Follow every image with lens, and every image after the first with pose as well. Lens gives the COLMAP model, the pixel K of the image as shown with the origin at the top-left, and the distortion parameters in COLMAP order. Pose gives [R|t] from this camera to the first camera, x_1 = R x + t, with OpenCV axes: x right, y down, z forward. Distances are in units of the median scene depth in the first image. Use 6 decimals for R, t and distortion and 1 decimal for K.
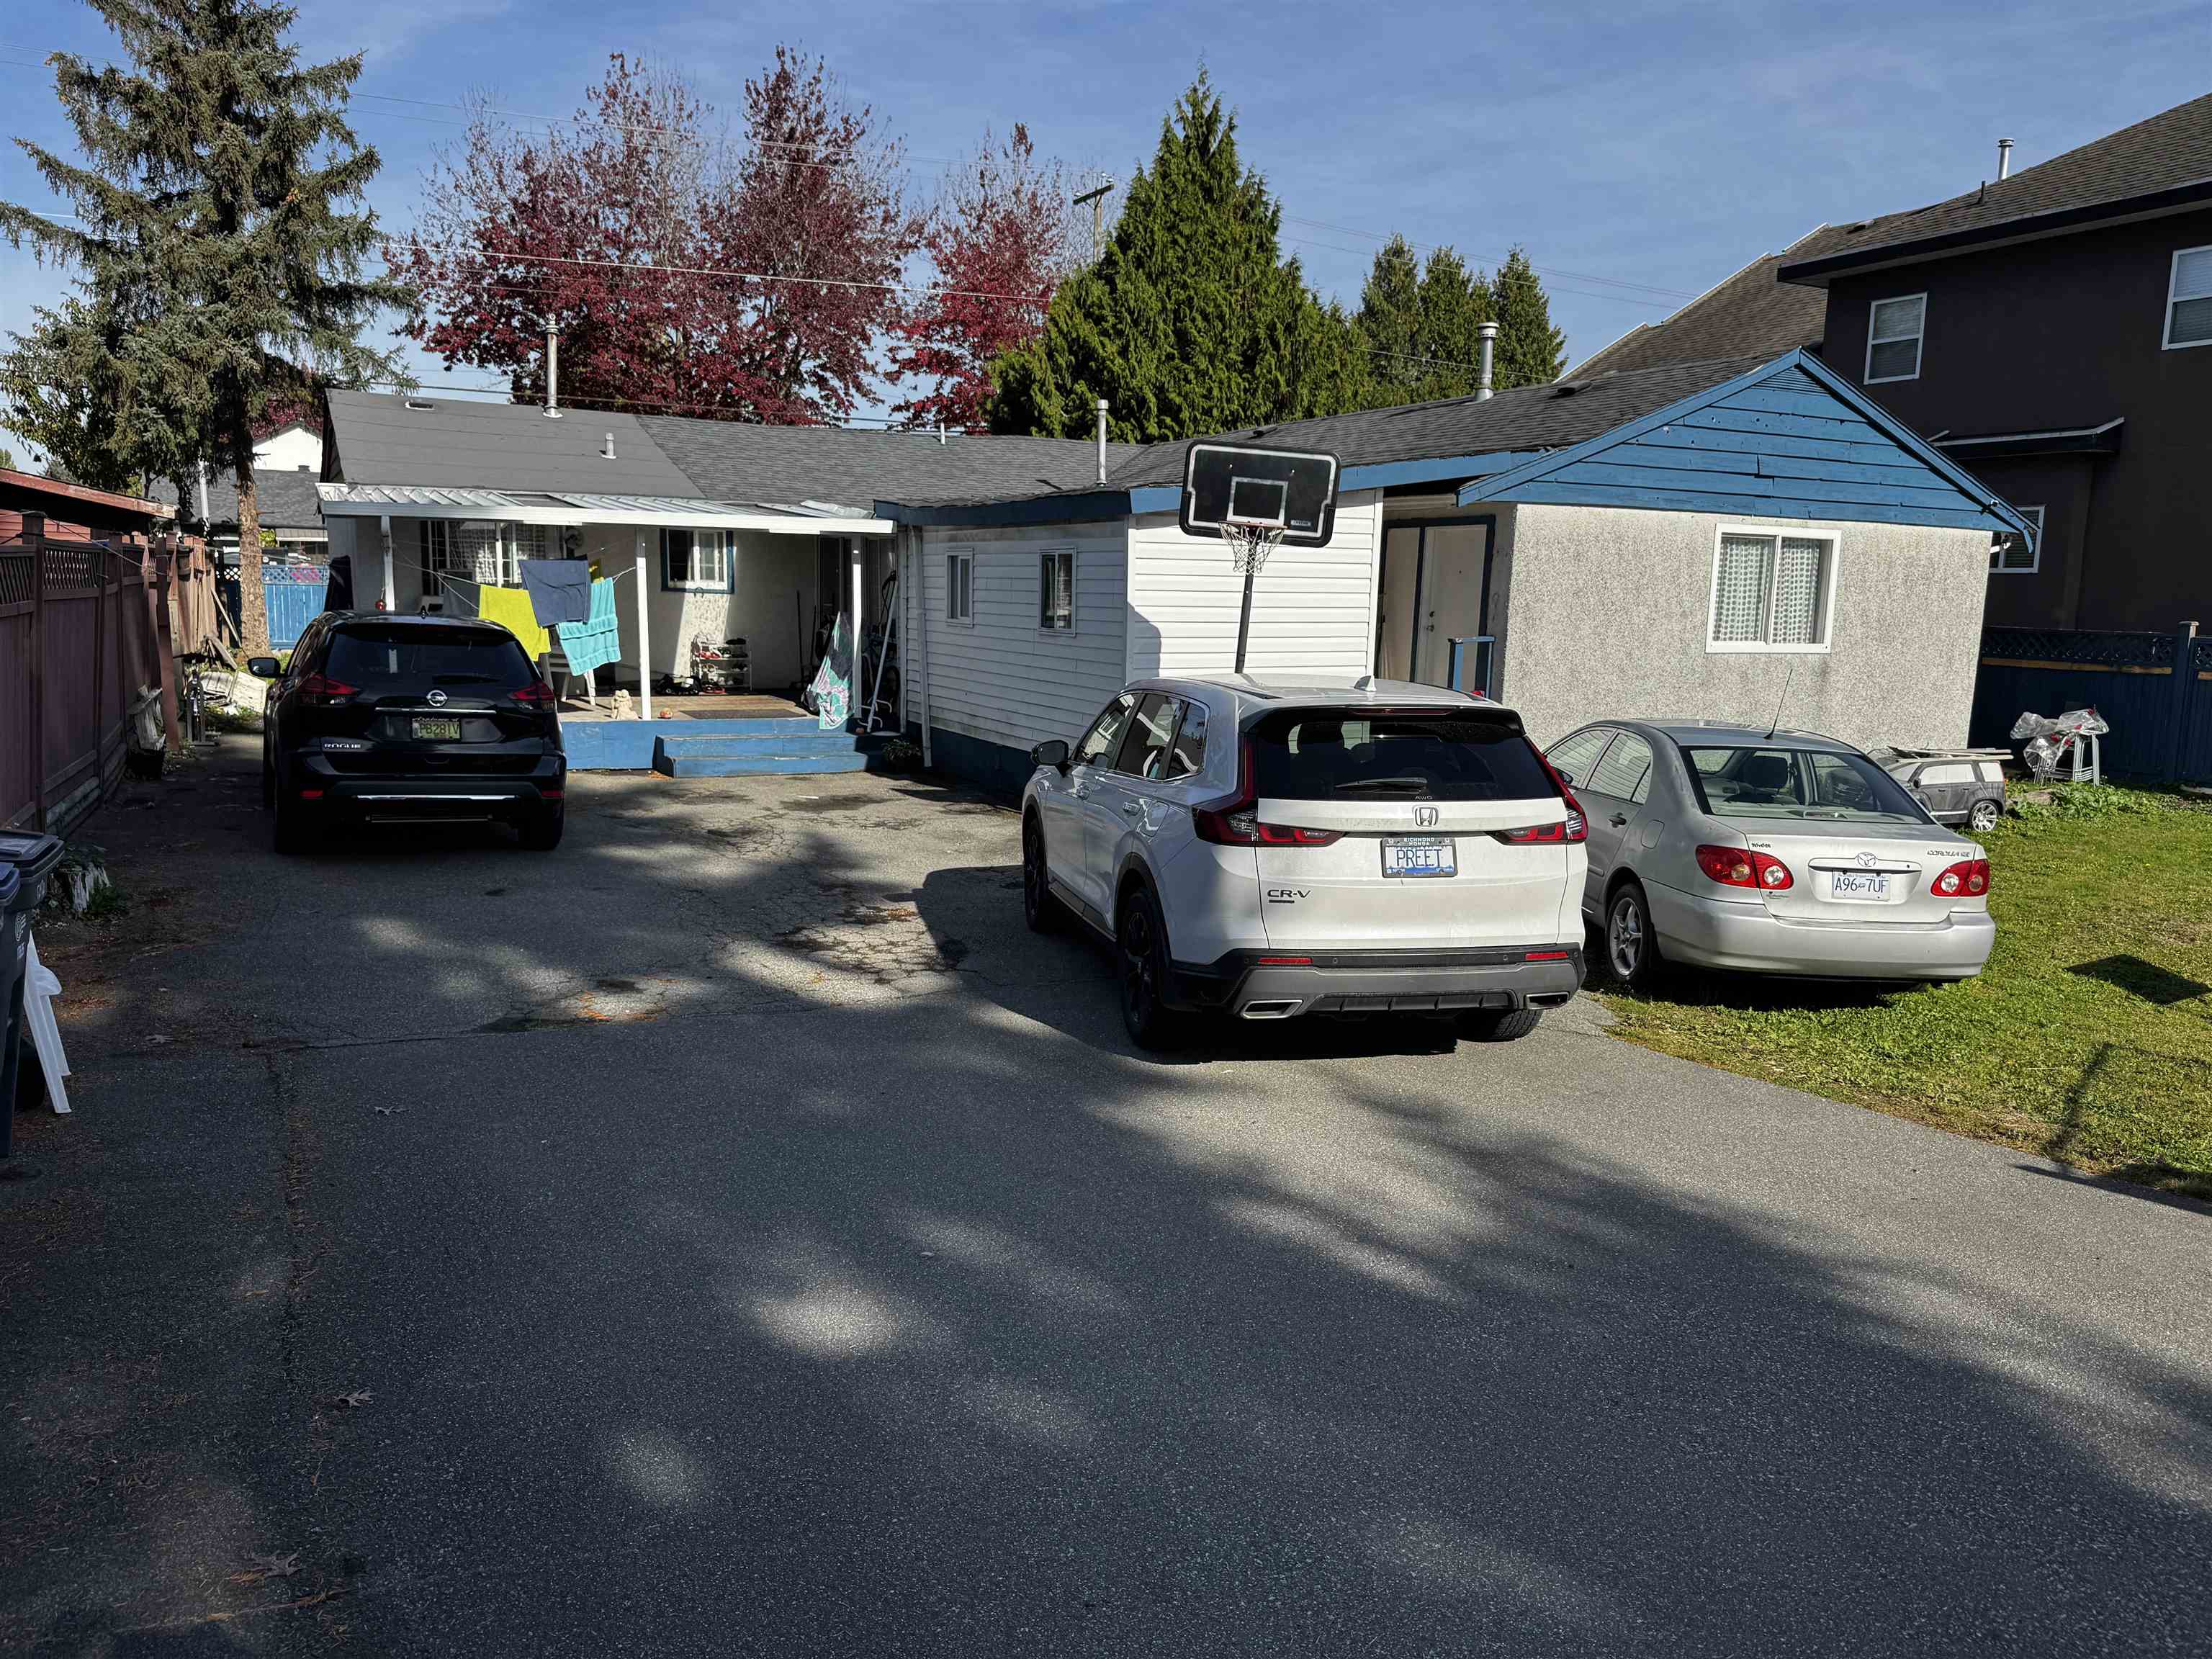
lens RADIAL K [[1538.4, 0, 1100.9], [0, 1538.4, 830.1], [0, 0, 1]] dist [0.040388, -0.049397]
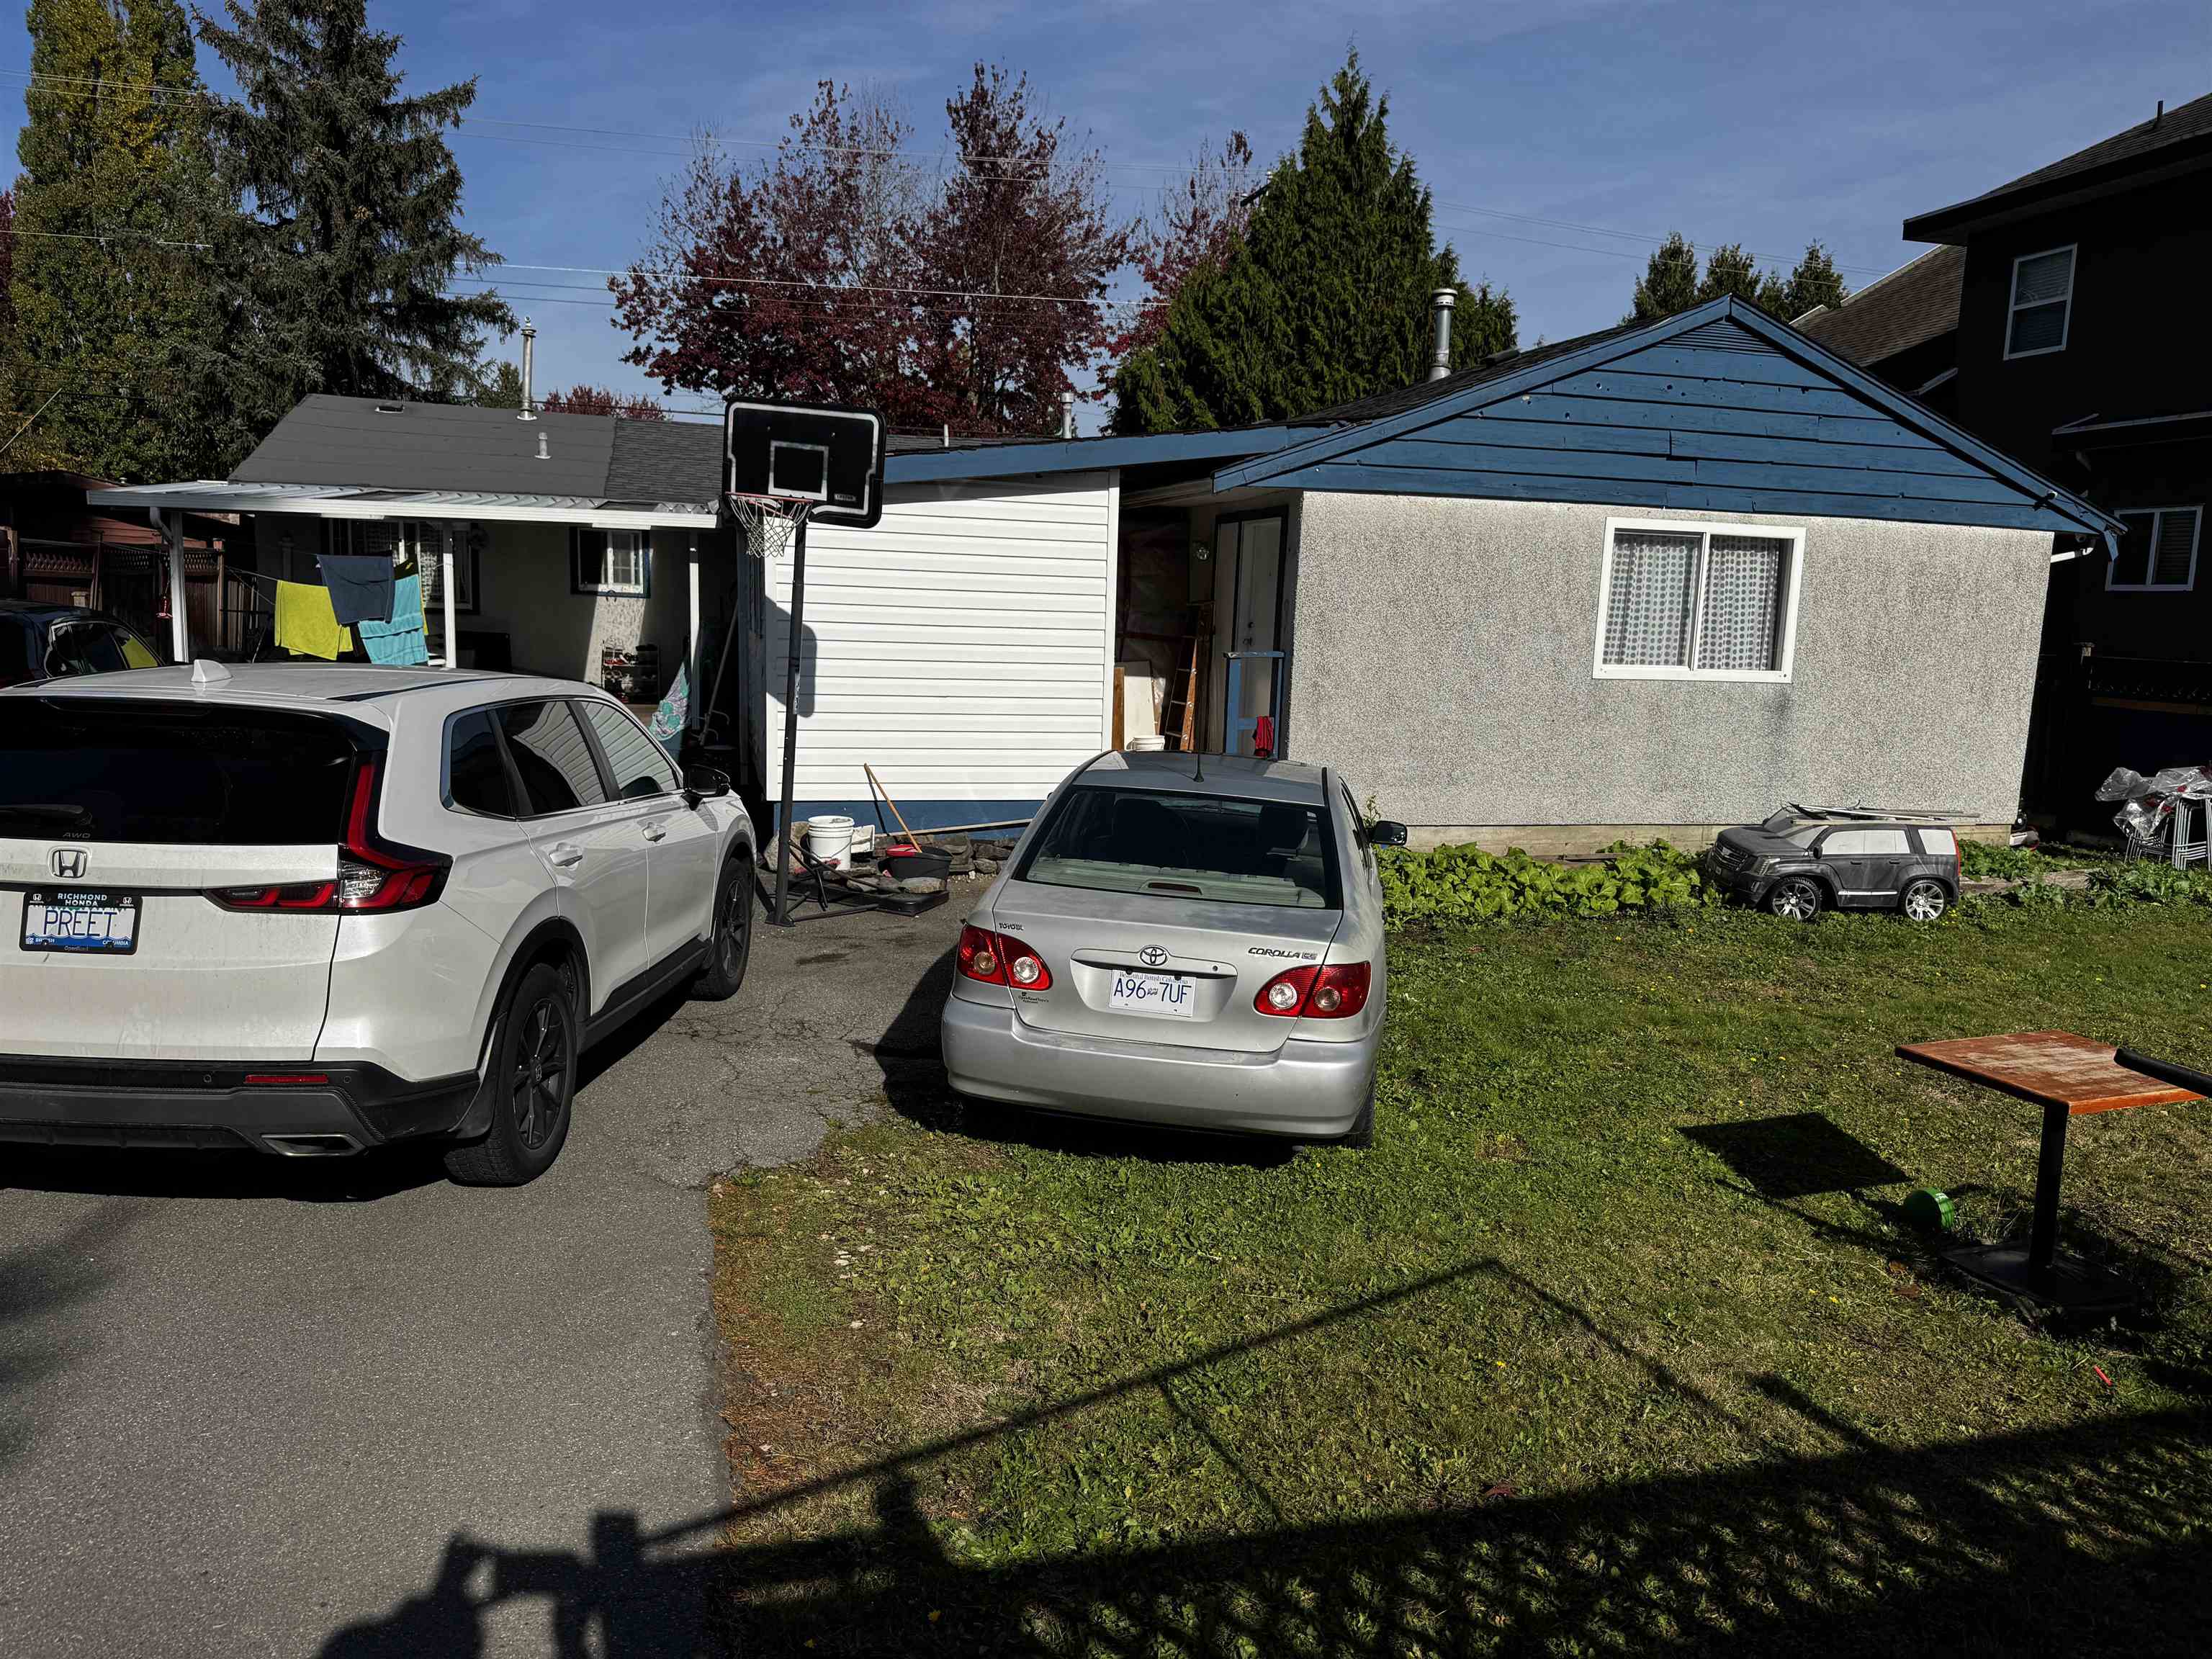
lens RADIAL K [[1538.4, 0, 1110.6], [0, 1538.4, 827.6], [0, 0, 1]] dist [0.040388, -0.049397]
pose [[0.976983, 0.041775, -0.209185, 0.262952], [-0.045835, 0.998842, -0.014597, -0.011650], [0.208333, 0.023849, 0.977767, 0.138502]]
